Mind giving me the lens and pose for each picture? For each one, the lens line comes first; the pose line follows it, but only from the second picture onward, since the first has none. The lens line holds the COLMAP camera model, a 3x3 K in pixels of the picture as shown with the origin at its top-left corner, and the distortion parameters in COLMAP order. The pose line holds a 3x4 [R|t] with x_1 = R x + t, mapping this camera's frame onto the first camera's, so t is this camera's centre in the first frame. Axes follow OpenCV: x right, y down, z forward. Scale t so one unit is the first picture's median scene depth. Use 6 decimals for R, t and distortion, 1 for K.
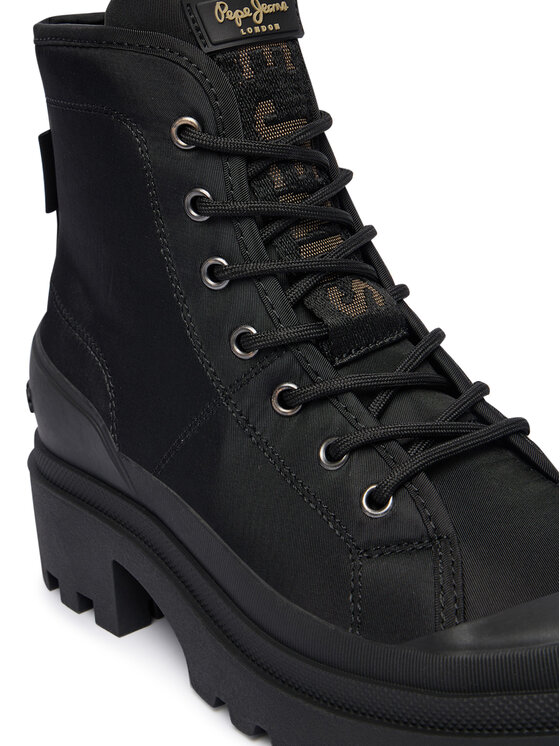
lens RADIAL K [[1460.2, 0, 280.0], [0, 1460.2, 373.0], [0, 0, 1]] dist [-0.127056, 0.135986]
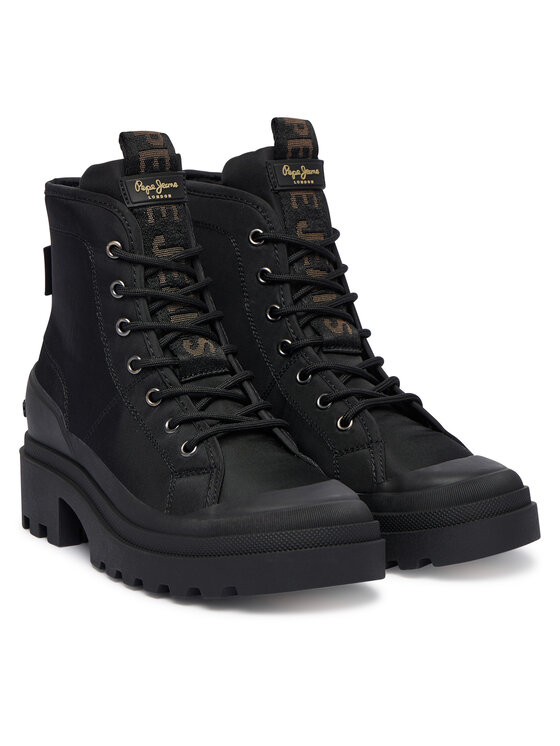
lens RADIAL K [[1791.4, 0, 280.0], [0, 1791.4, 373.0], [0, 0, 1]] dist [-0.138008, -0.673247]
pose [[0.993844, 0.079608, -0.077048, 0.328609], [-0.087742, 0.990196, -0.108692, 0.215261], [0.067640, 0.114783, 0.991085, -1.200847]]
